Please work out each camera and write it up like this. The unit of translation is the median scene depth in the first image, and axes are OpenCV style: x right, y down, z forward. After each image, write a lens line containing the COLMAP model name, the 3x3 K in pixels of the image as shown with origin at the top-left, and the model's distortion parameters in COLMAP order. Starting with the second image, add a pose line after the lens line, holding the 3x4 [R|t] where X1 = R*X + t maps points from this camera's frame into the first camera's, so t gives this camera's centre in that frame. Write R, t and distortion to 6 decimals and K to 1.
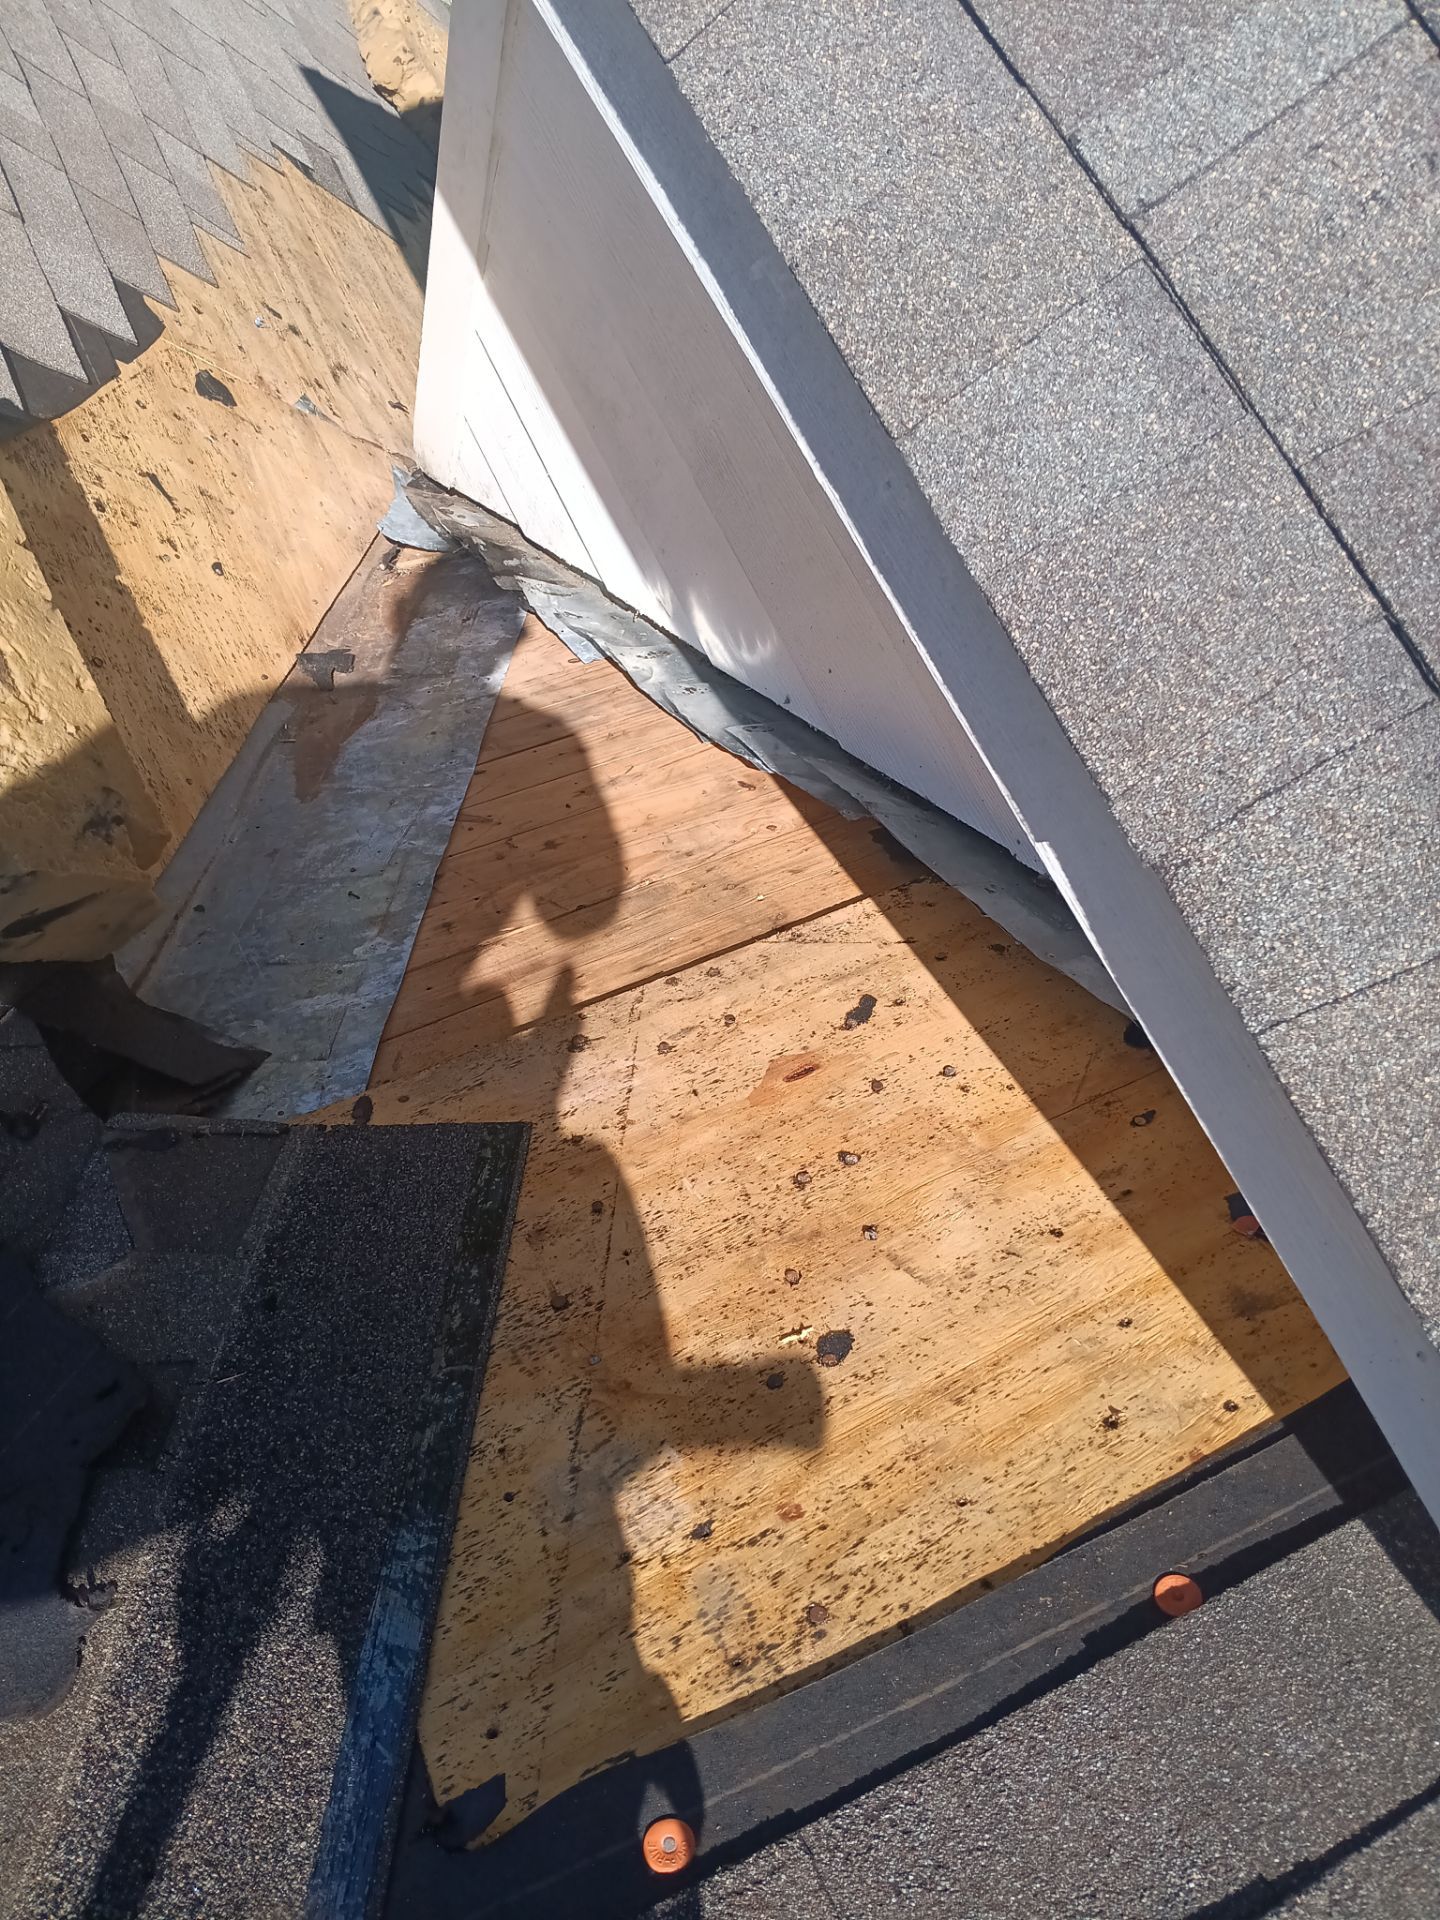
lens RADIAL K [[1372.8, 0, 720.1], [0, 1372.8, 967.6], [0, 0, 1]] dist [0.031846, -0.122504]
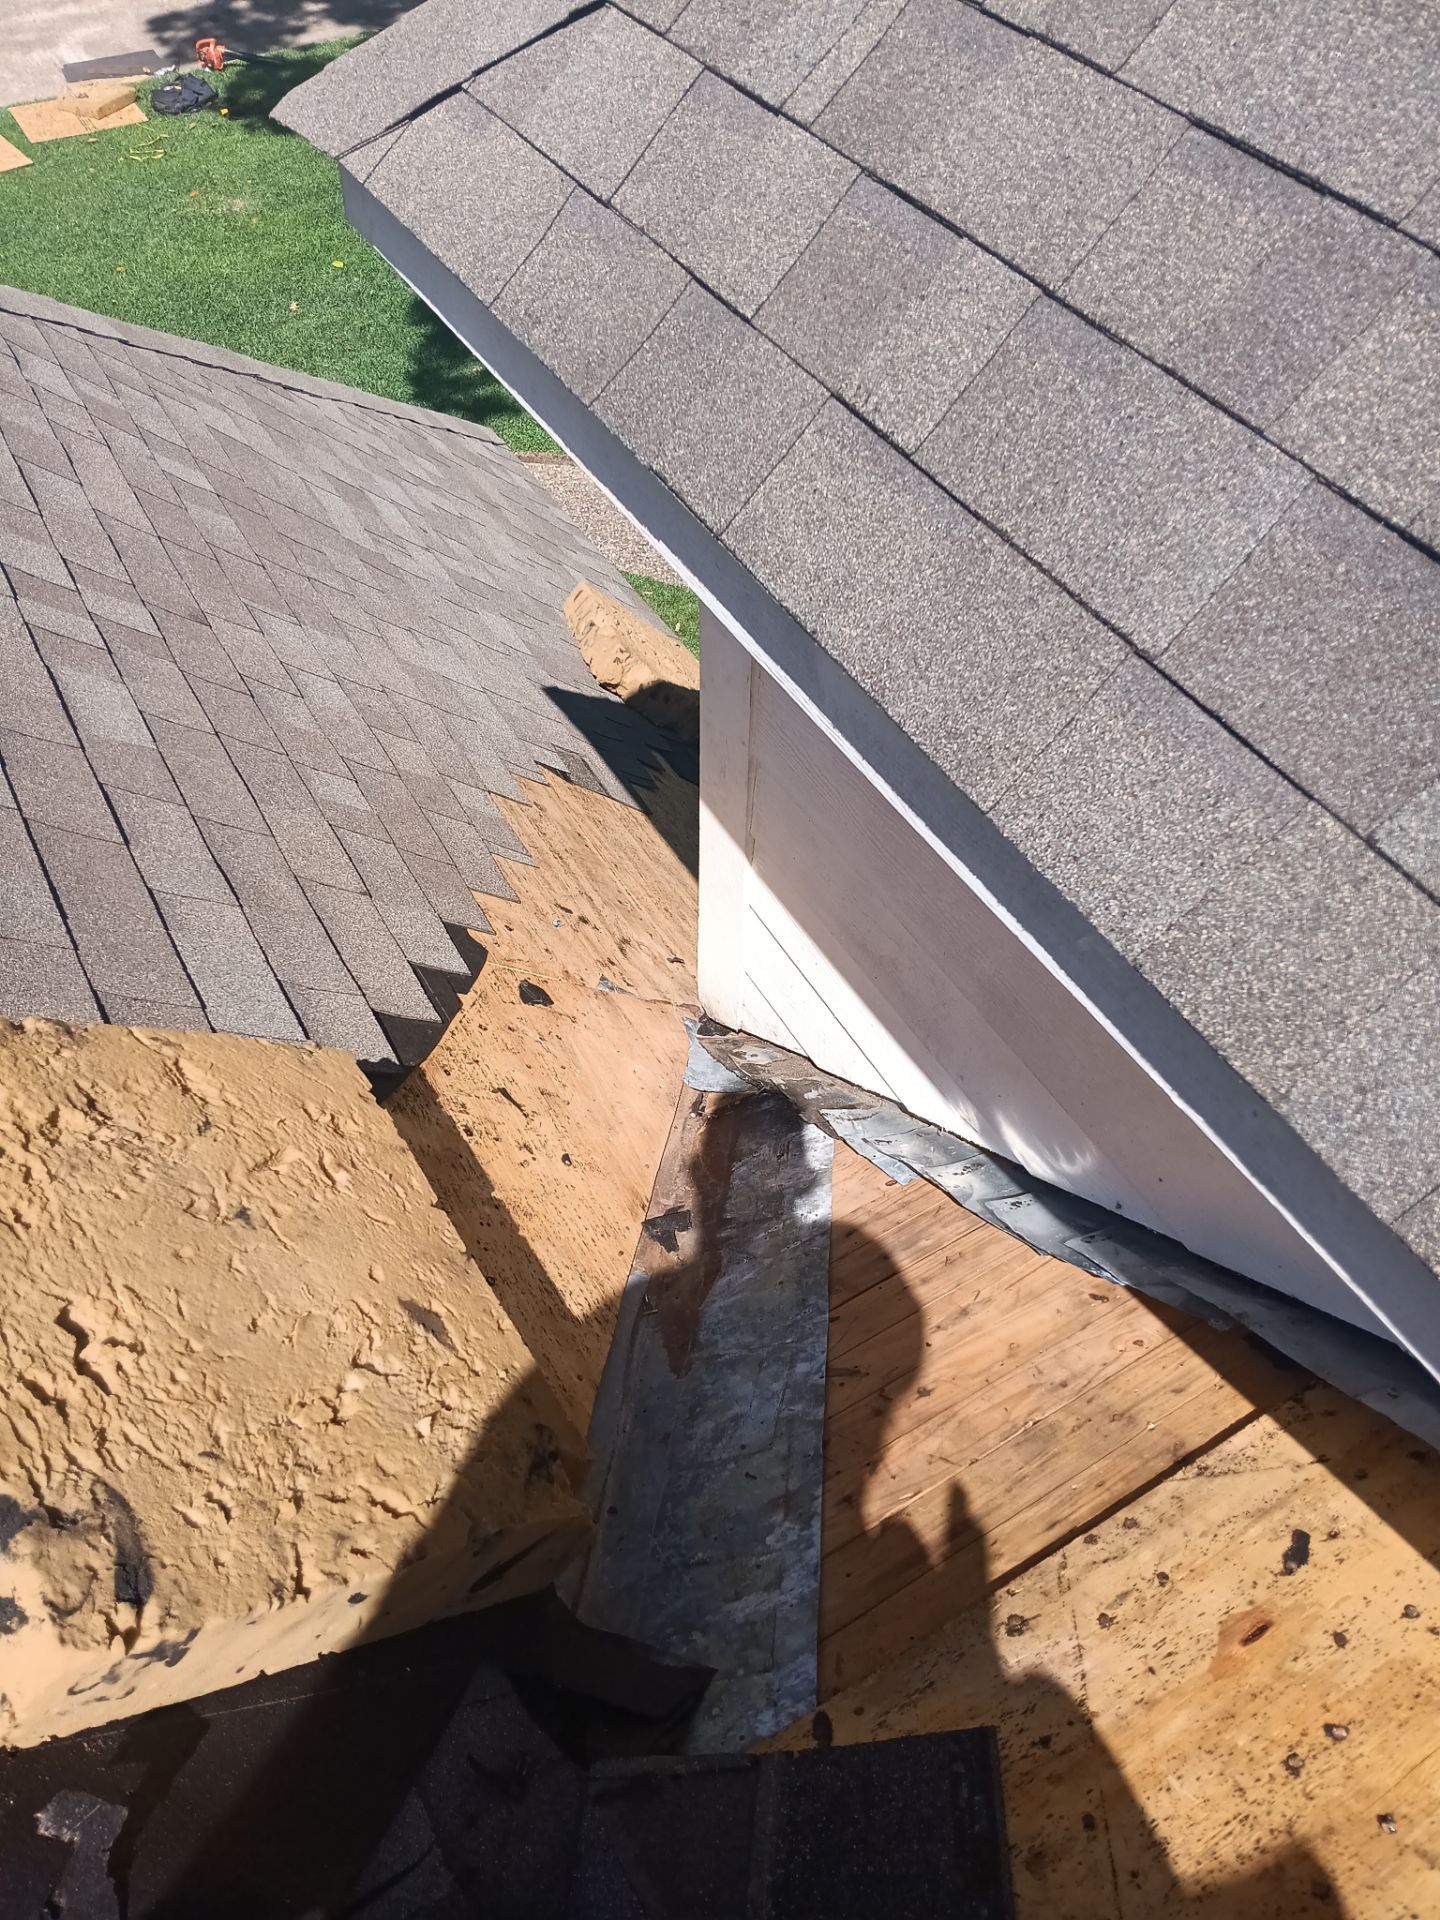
lens RADIAL K [[1372.8, 0, 720.1], [0, 1372.8, 967.6], [0, 0, 1]] dist [0.031846, -0.122504]
pose [[0.970438, -0.191527, -0.146861, -0.069952], [0.140577, 0.943170, -0.301111, -0.118574], [0.196186, 0.271564, 0.942212, -0.104388]]
